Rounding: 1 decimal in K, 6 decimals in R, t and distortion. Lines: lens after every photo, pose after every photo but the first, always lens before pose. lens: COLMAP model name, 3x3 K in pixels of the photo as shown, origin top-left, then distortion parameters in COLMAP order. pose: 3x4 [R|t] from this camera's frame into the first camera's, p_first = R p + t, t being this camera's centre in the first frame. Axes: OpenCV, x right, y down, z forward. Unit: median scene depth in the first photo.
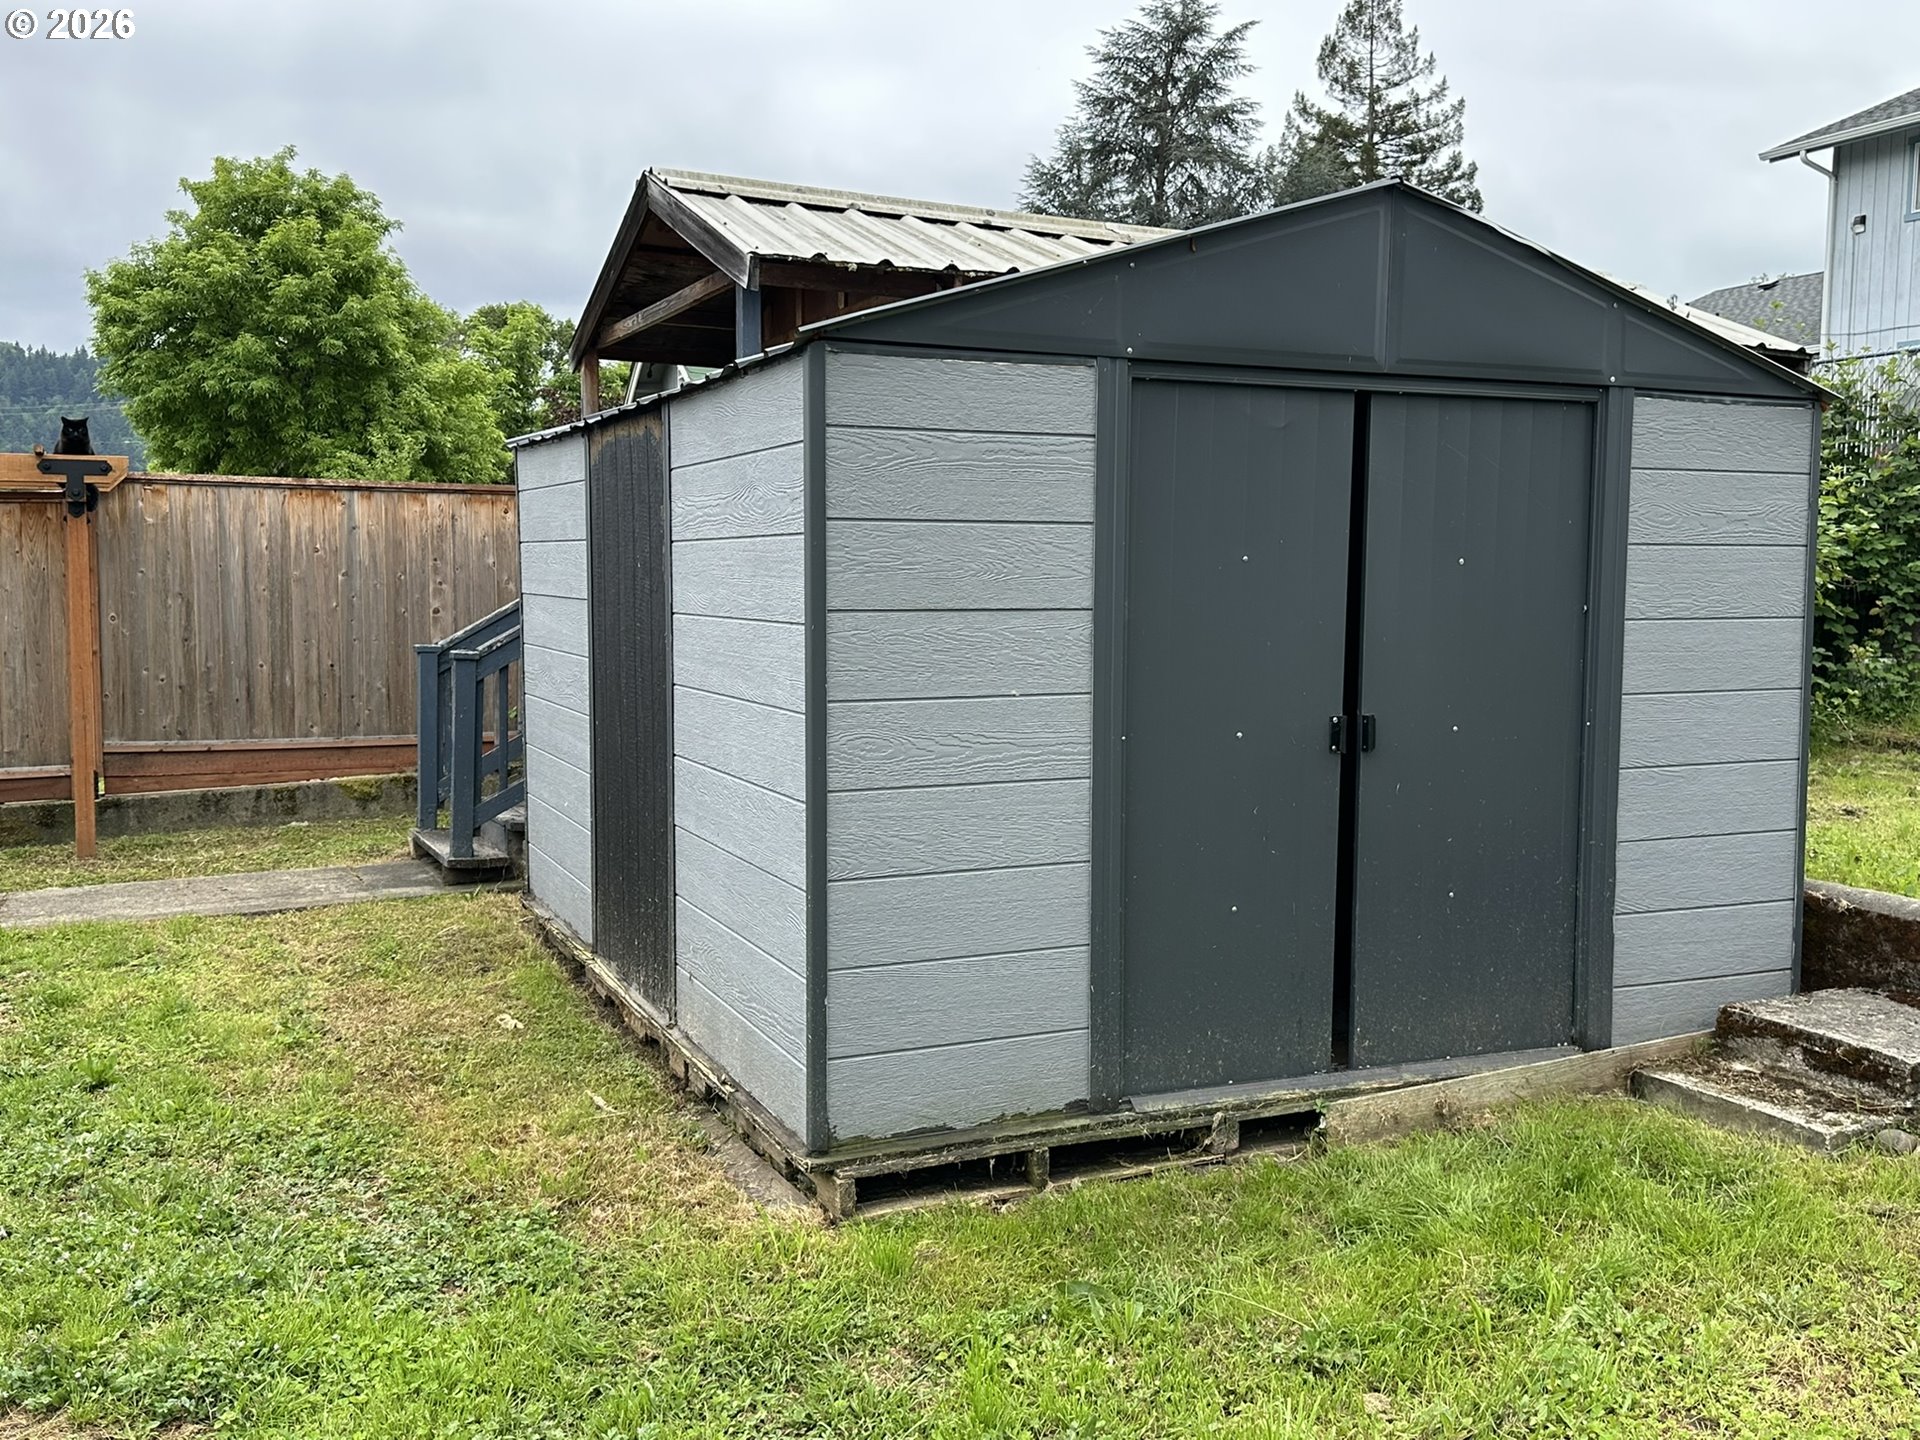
lens RADIAL K [[1752.2, 0, 961.8], [0, 1752.2, 727.1], [0, 0, 1]] dist [0.164133, -0.333878]
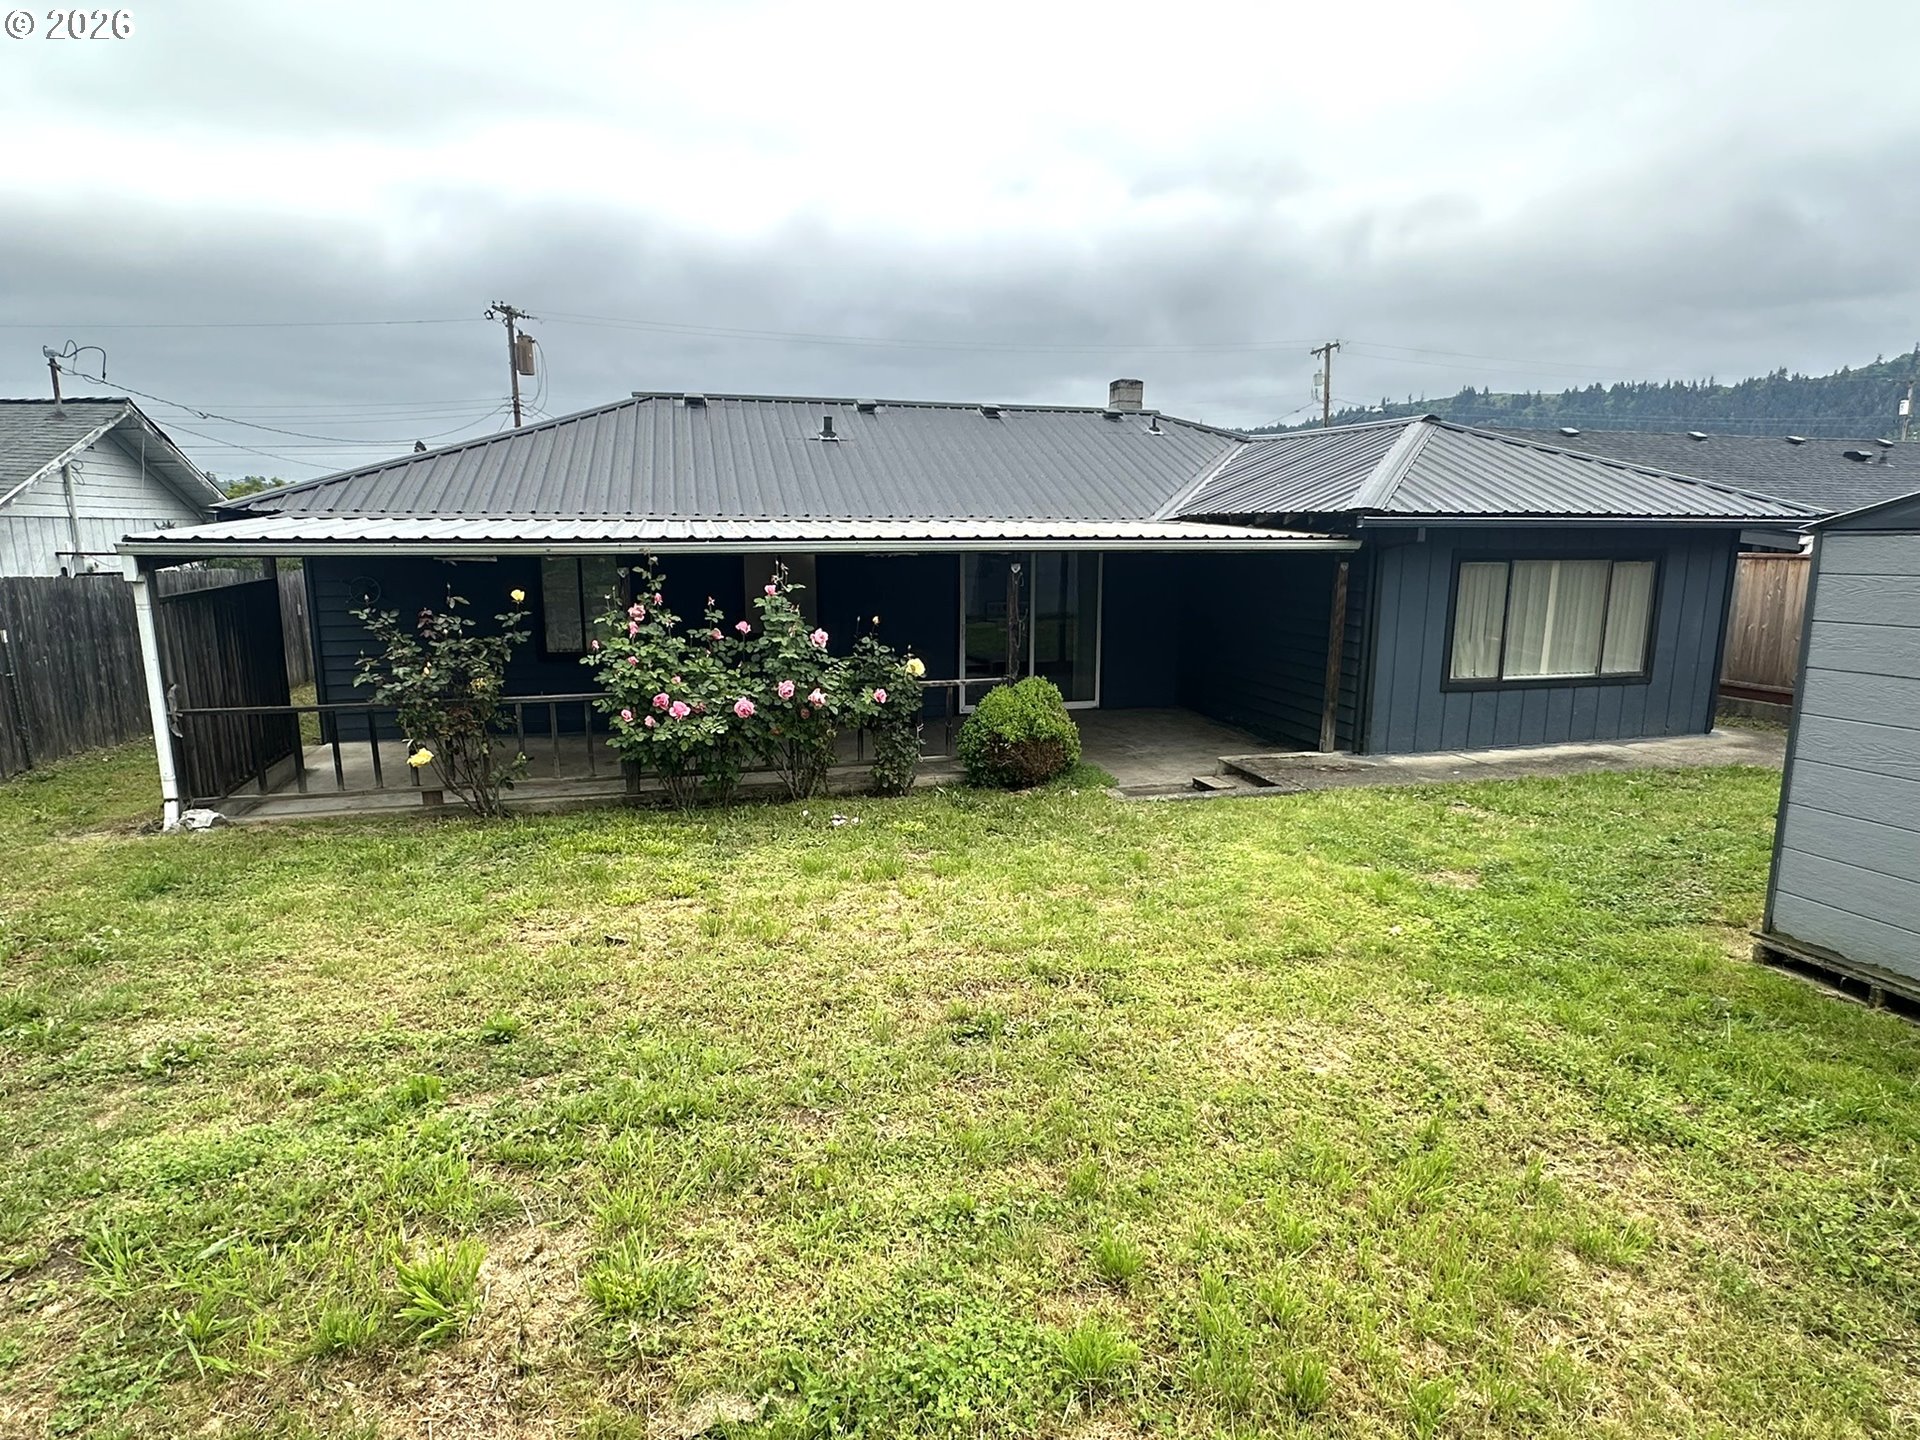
lens RADIAL K [[1043.6, 0, 957.8], [0, 1043.6, 722.3], [0, 0, 1]] dist [-0.002097, 0.000483]
pose [[-0.159152, 0.161382, -0.973975, 0.443502], [-0.085325, 0.980609, 0.176424, -0.047378], [0.983560, 0.111182, -0.142296, 0.085747]]
